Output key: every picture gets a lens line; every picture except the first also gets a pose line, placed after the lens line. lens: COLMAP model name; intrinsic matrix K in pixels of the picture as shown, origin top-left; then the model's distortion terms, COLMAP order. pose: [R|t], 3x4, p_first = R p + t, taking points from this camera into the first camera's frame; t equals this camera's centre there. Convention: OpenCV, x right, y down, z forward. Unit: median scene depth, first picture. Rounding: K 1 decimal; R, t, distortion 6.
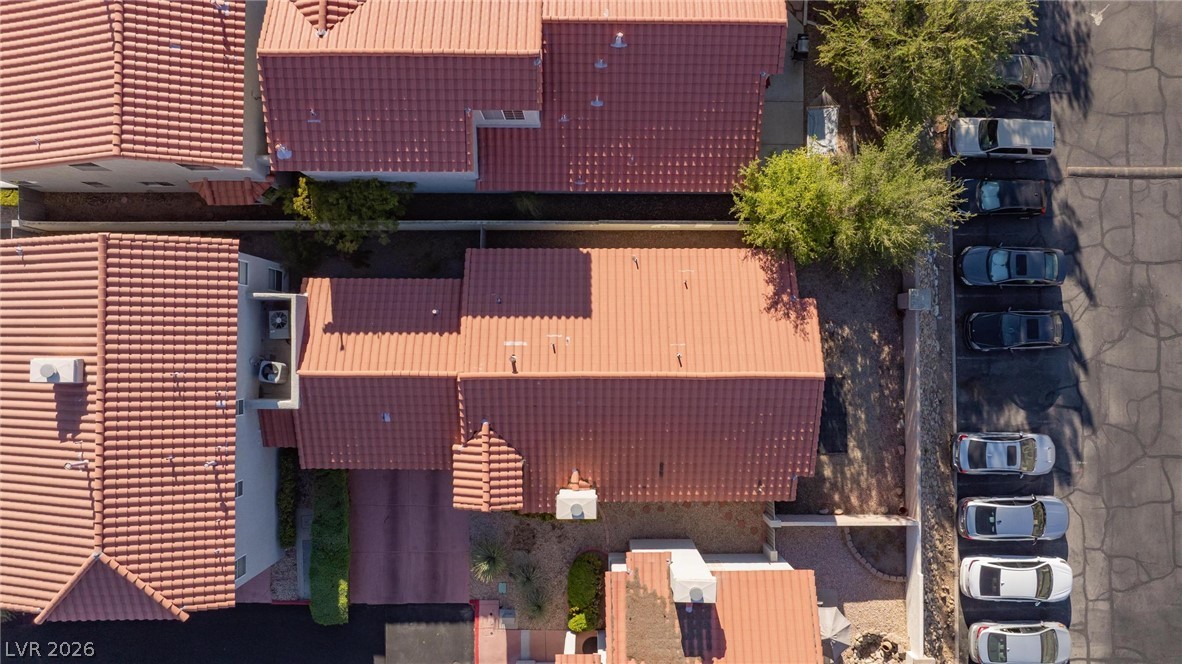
lens RADIAL K [[827.4, 0, 596.6], [0, 827.4, 332.6], [0, 0, 1]] dist [-0.019817, -0.001581]
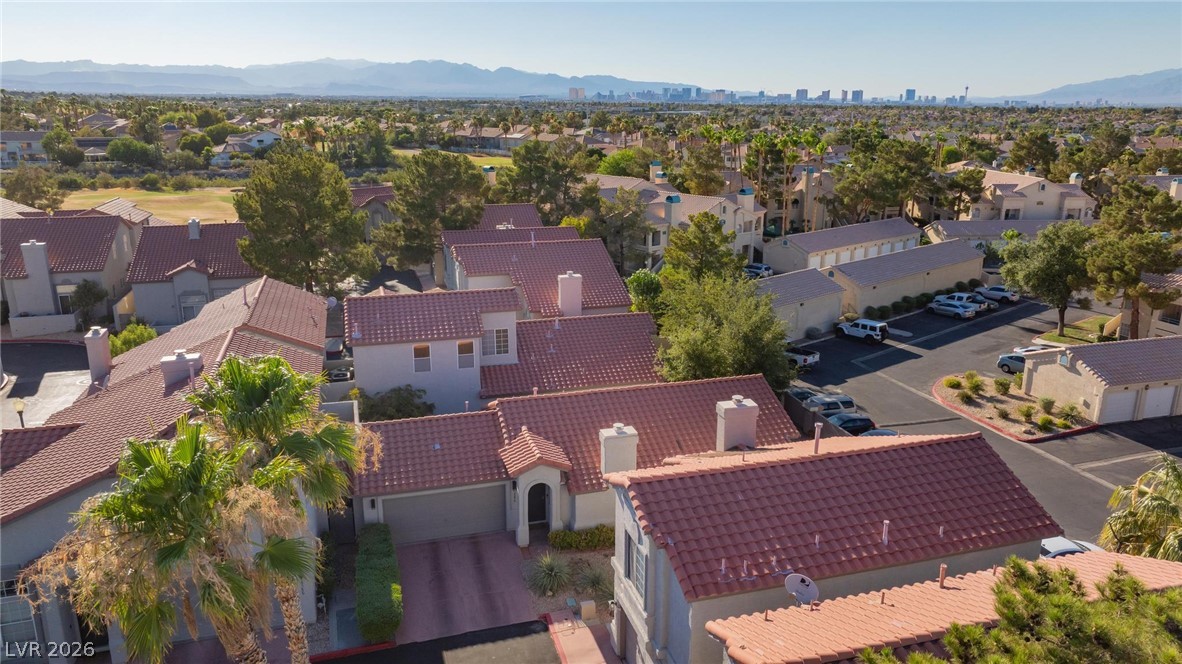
lens RADIAL K [[827.4, 0, 596.6], [0, 827.4, 332.6], [0, 0, 1]] dist [-0.019817, -0.001581]
pose [[0.959741, -0.087672, 0.266854, -0.300160], [0.280858, 0.285936, -0.916166, 1.051625], [0.004019, 0.954230, 0.299048, 0.457237]]
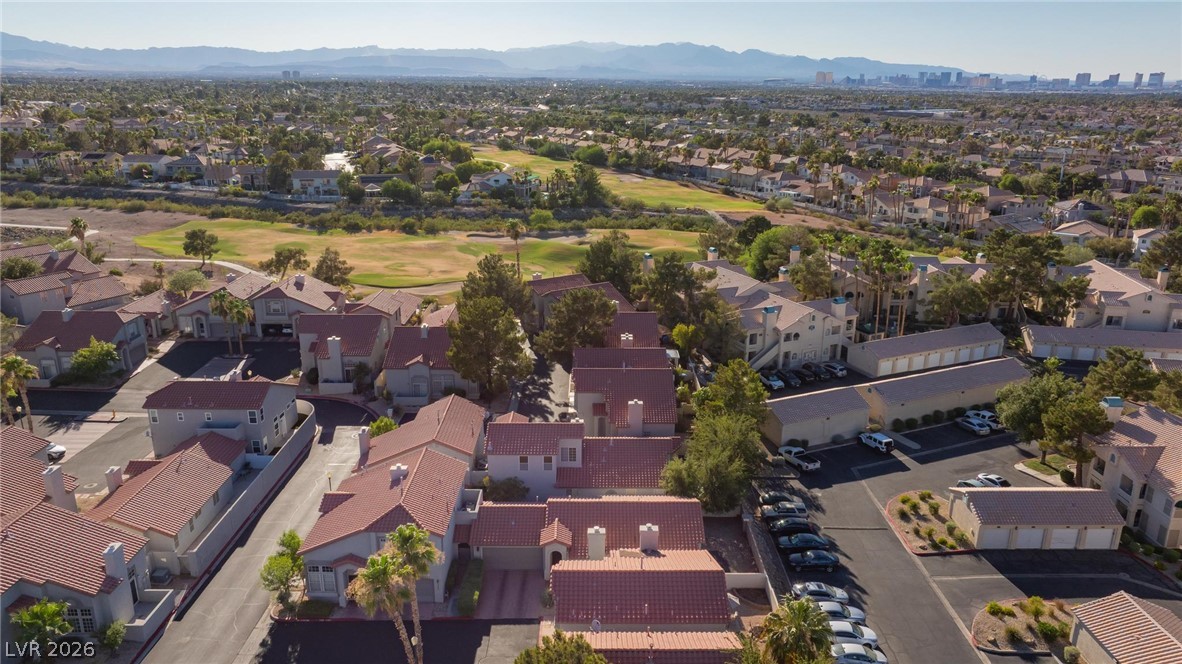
lens RADIAL K [[827.4, 0, 596.6], [0, 827.4, 332.6], [0, 0, 1]] dist [-0.019817, -0.001581]
pose [[0.999929, -0.011780, -0.001773, -0.011323], [0.002042, 0.316122, -0.948716, 1.892239], [0.011737, 0.948645, 0.316123, -0.196401]]
